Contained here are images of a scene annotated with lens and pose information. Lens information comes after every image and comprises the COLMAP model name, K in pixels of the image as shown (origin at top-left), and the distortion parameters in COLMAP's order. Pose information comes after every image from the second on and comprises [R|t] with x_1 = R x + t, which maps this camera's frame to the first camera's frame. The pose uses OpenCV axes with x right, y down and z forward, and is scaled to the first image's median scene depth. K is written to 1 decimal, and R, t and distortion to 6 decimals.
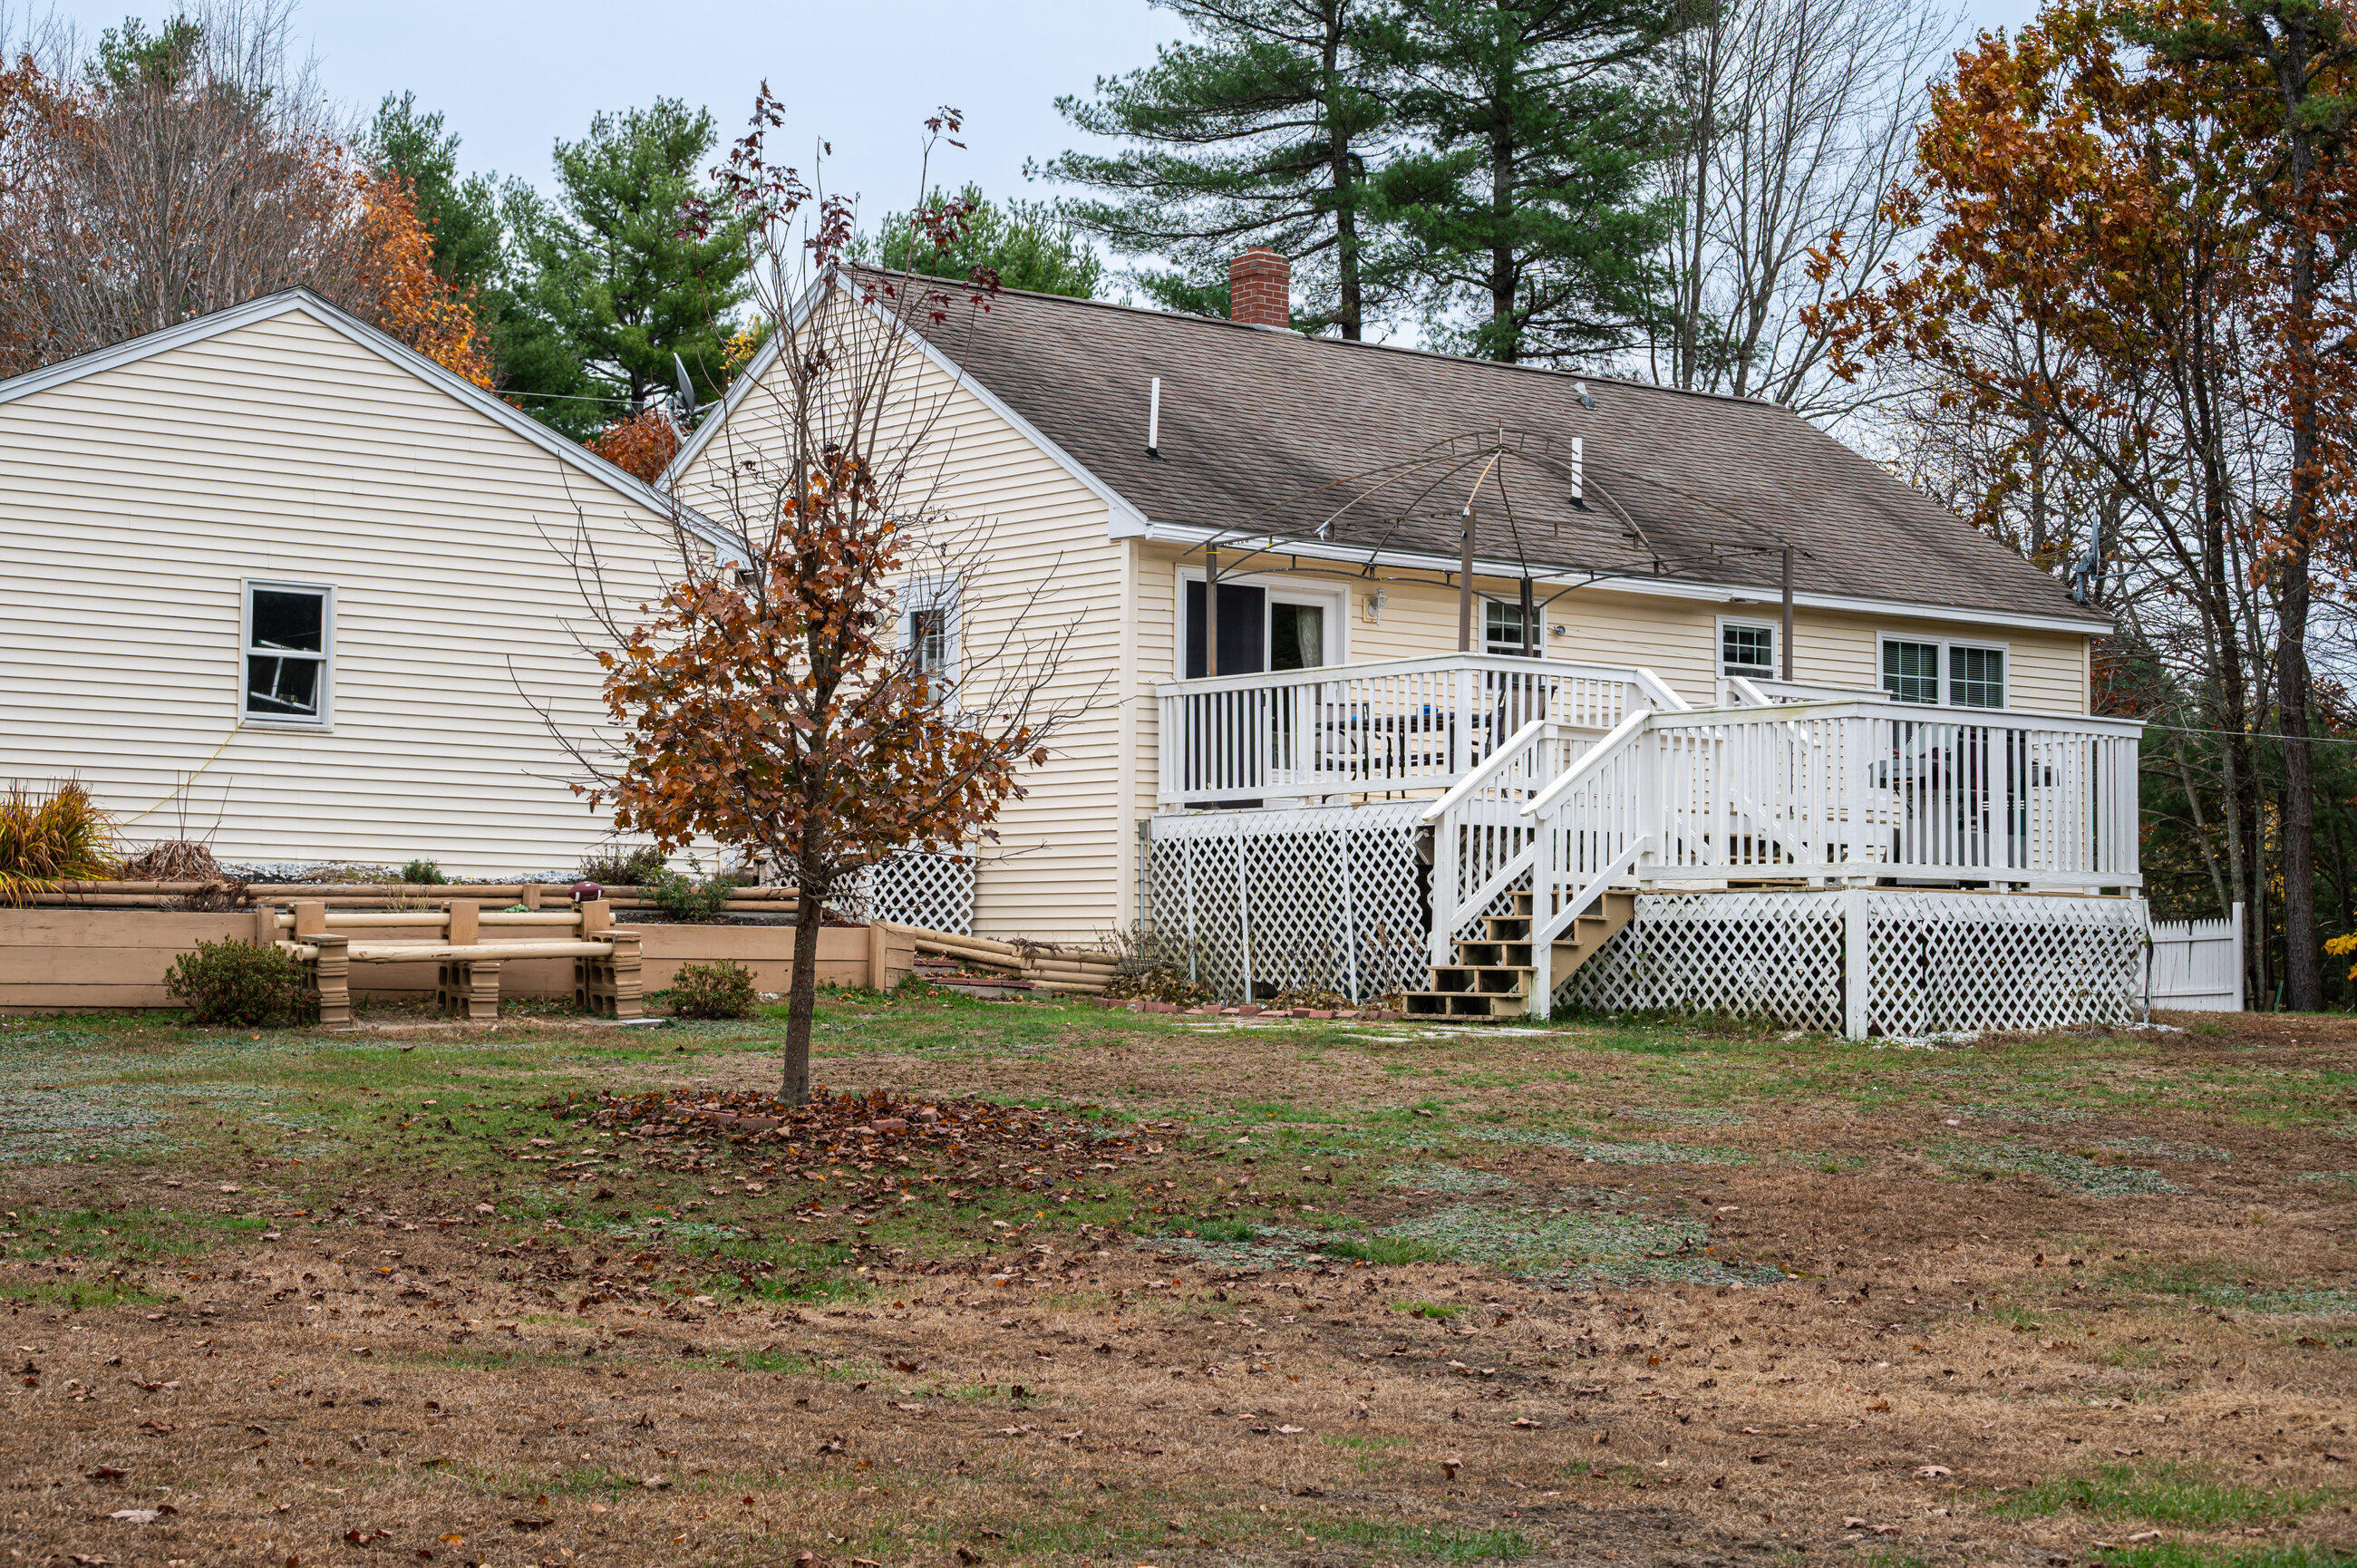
lens RADIAL K [[4010.7, 0, 1189.0], [0, 4010.7, 862.2], [0, 0, 1]] dist [-0.001702, 0.085963]
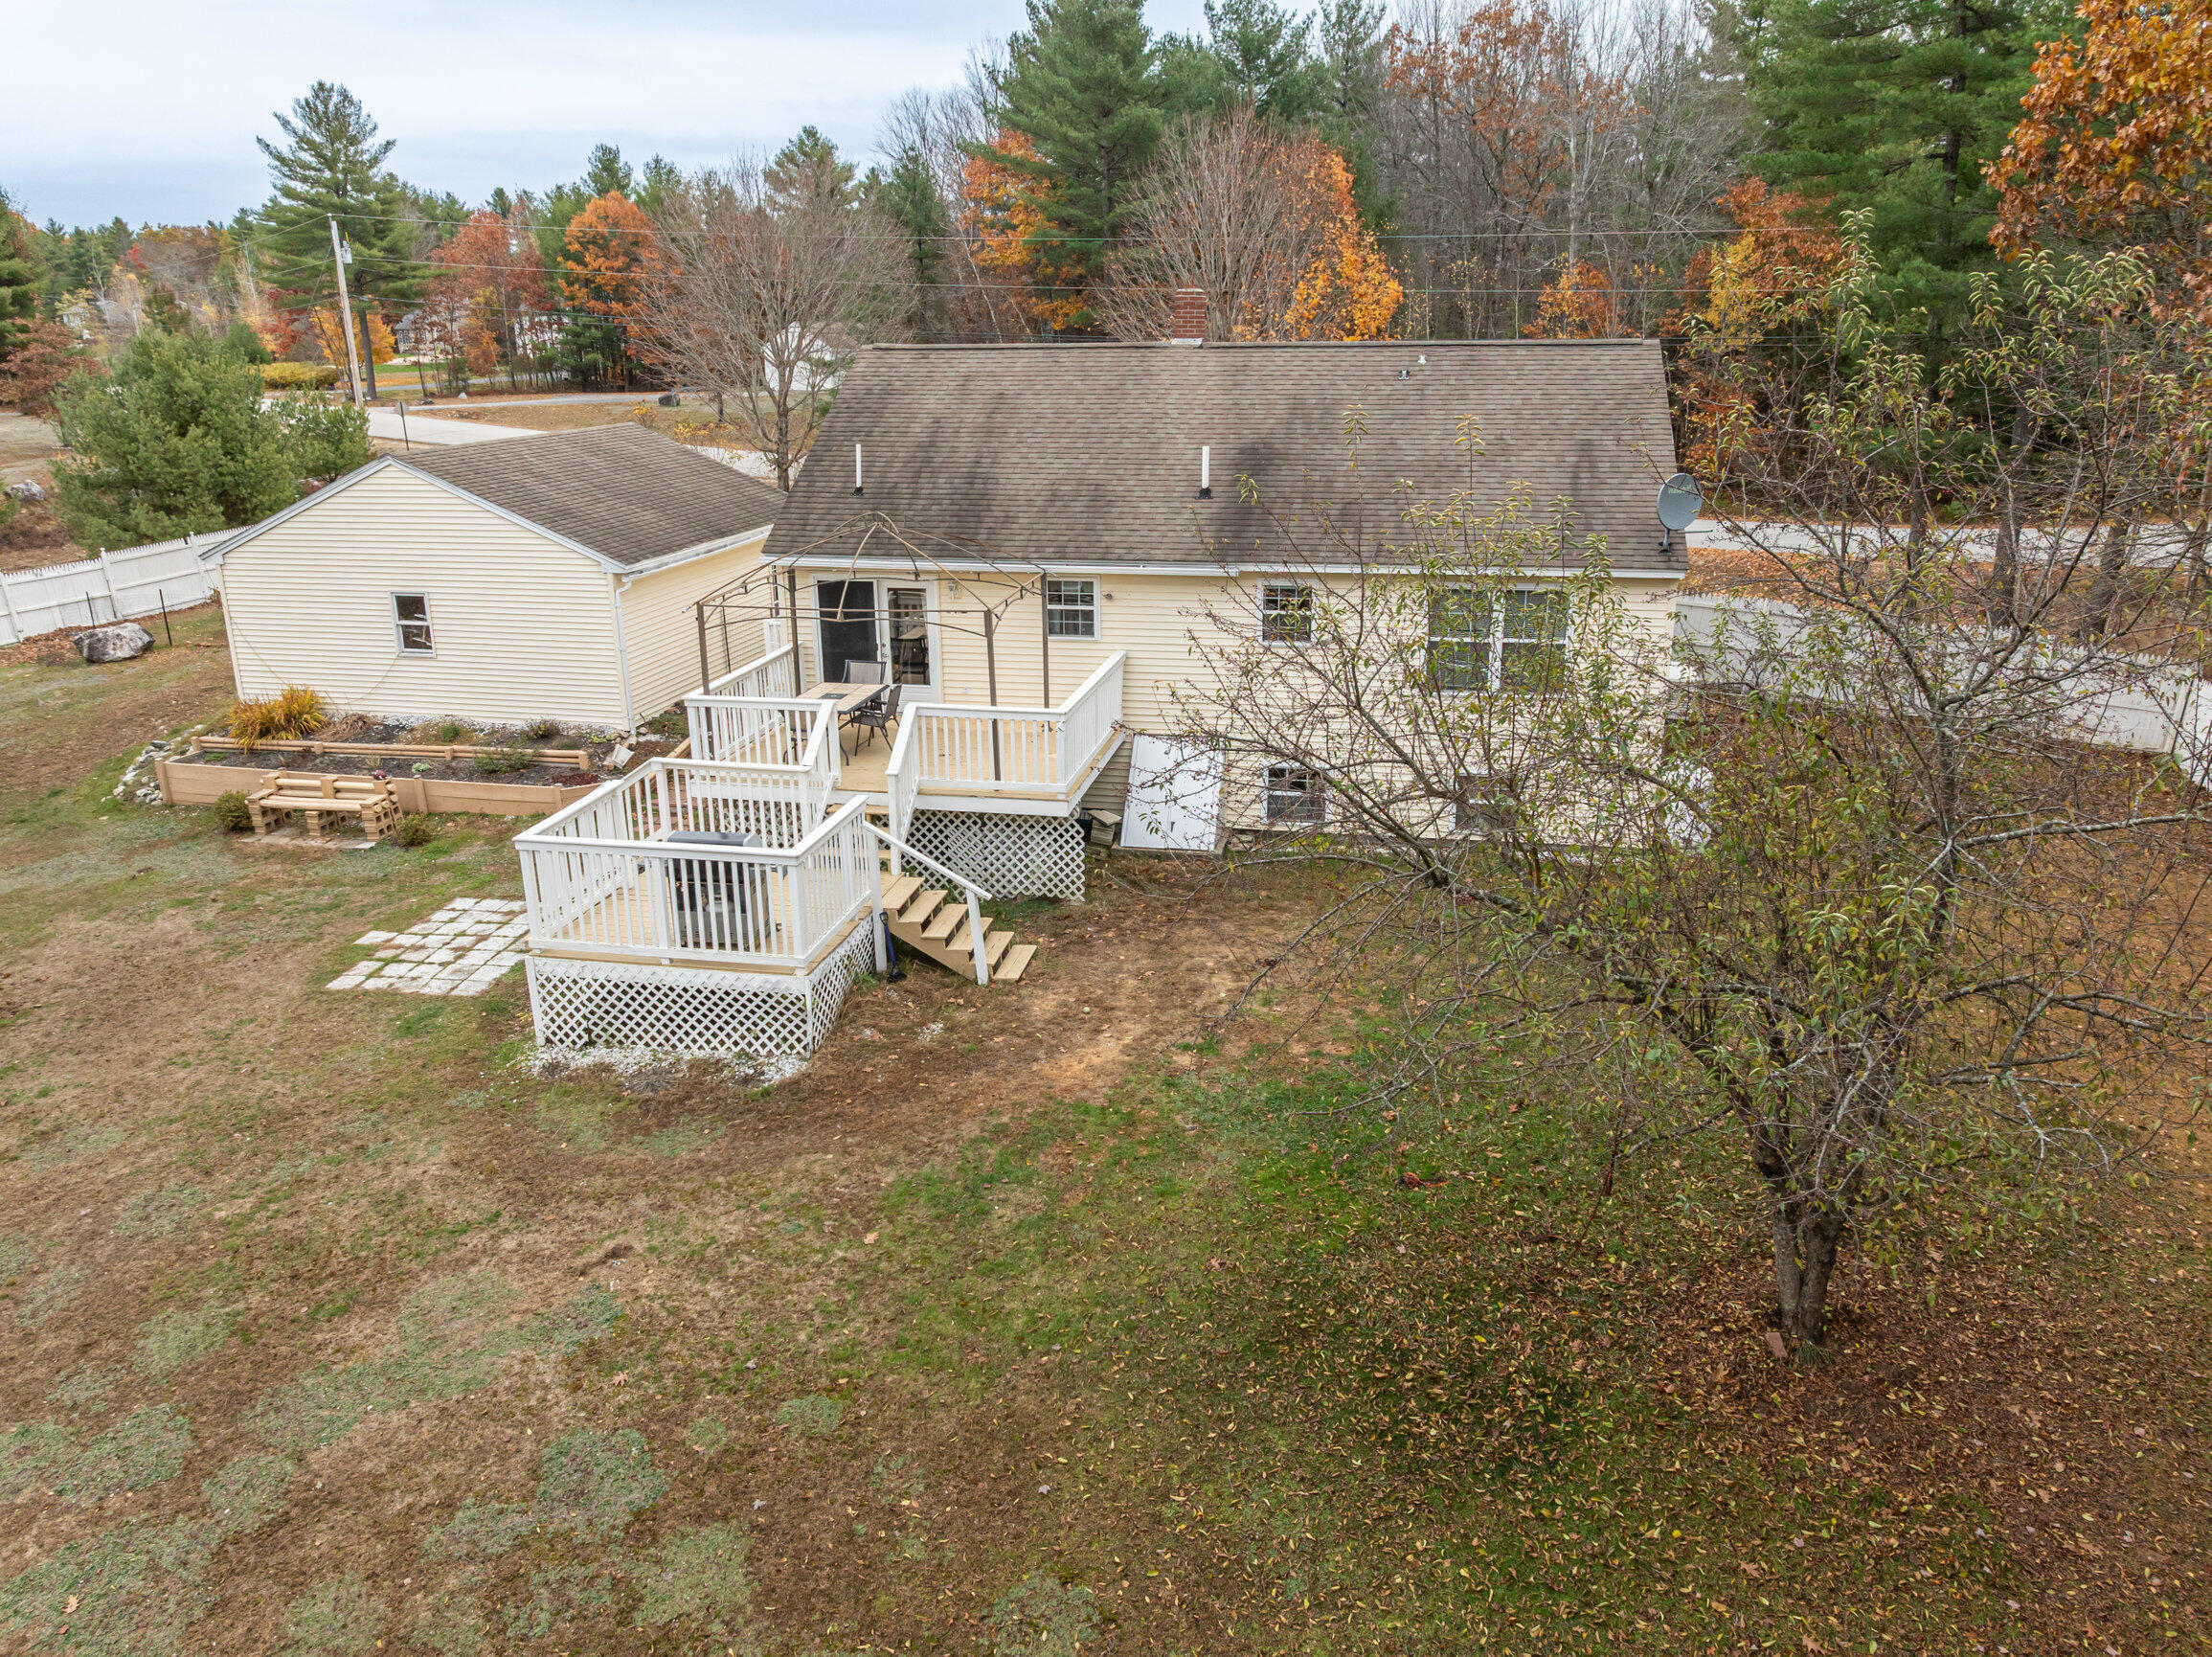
lens RADIAL K [[1550.6, 0, 1106.0], [0, 1550.6, 828.5], [0, 0, 1]] dist [-0.026849, 0.001145]
pose [[0.641513, 0.220752, -0.734663, 0.595947], [0.044820, 0.945277, 0.323175, -0.179918], [0.765801, -0.240249, 0.596514, 0.668704]]
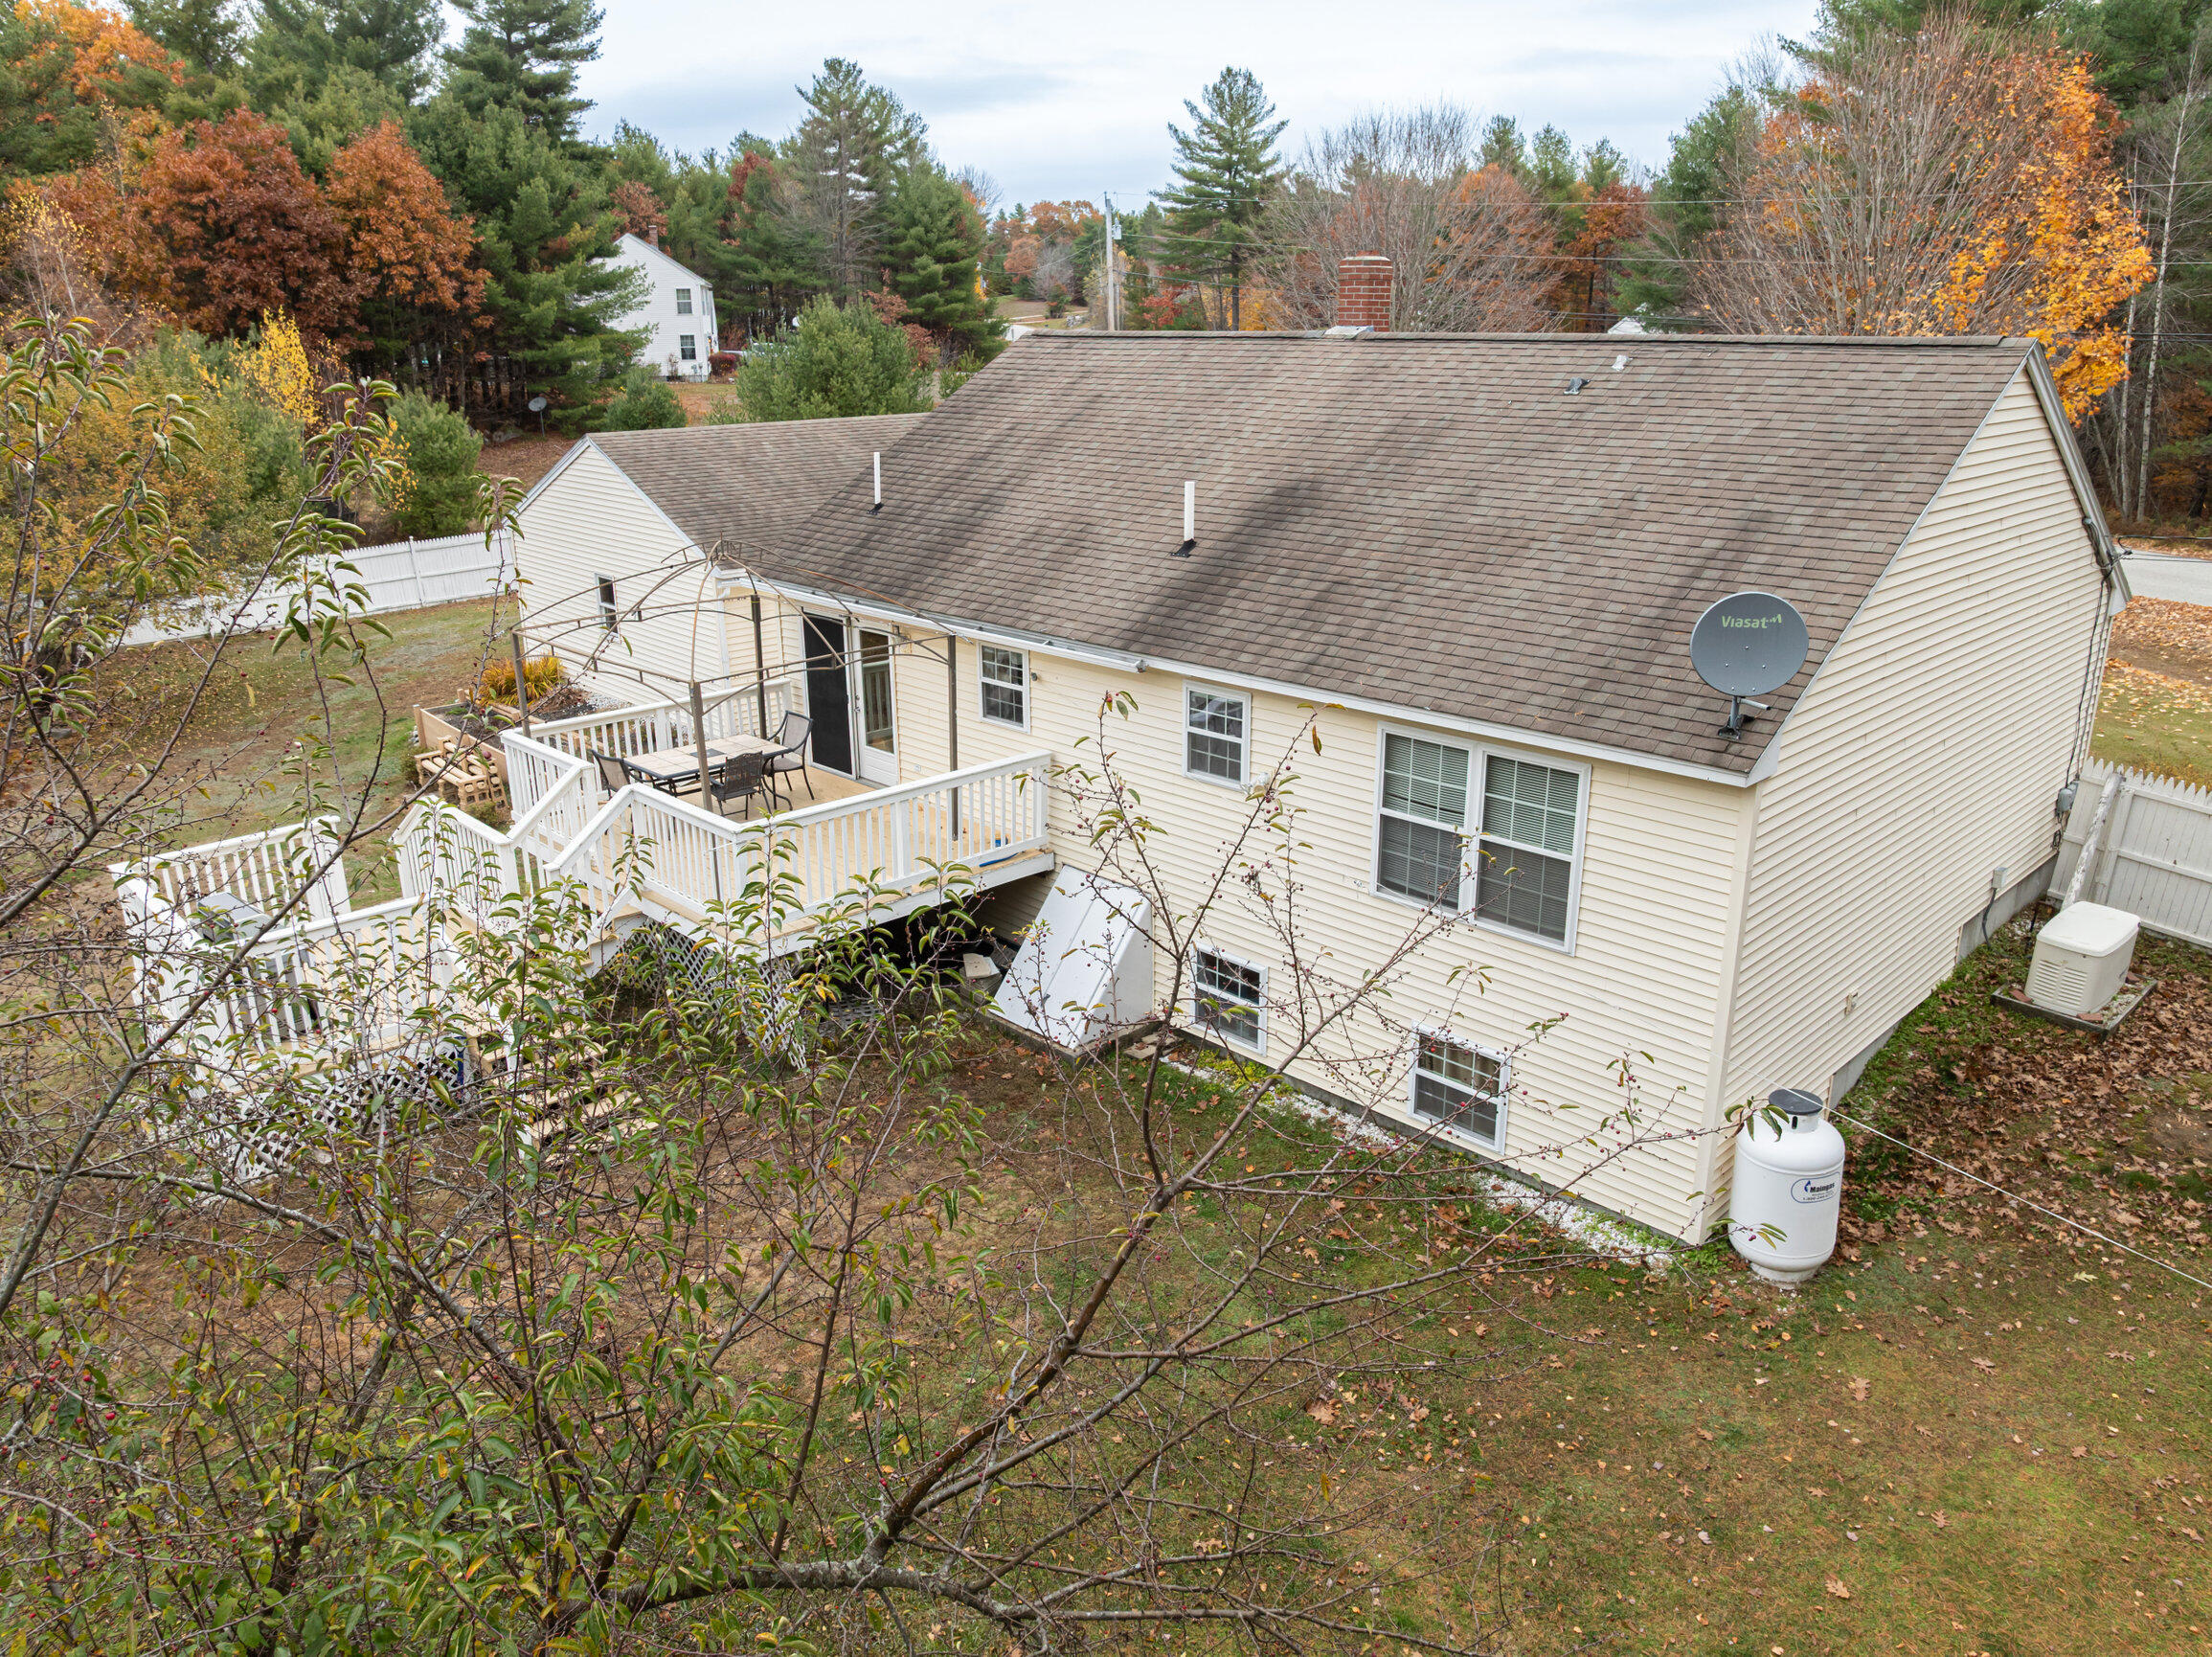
lens RADIAL K [[1598.2, 0, 1147.8], [0, 1598.2, 826.1], [0, 0, 1]] dist [-0.044265, -0.001172]
pose [[0.102124, 0.294713, -0.950113, 0.580816], [0.041097, 0.953041, 0.300039, -0.163878], [0.993922, -0.069688, 0.085216, 1.068835]]
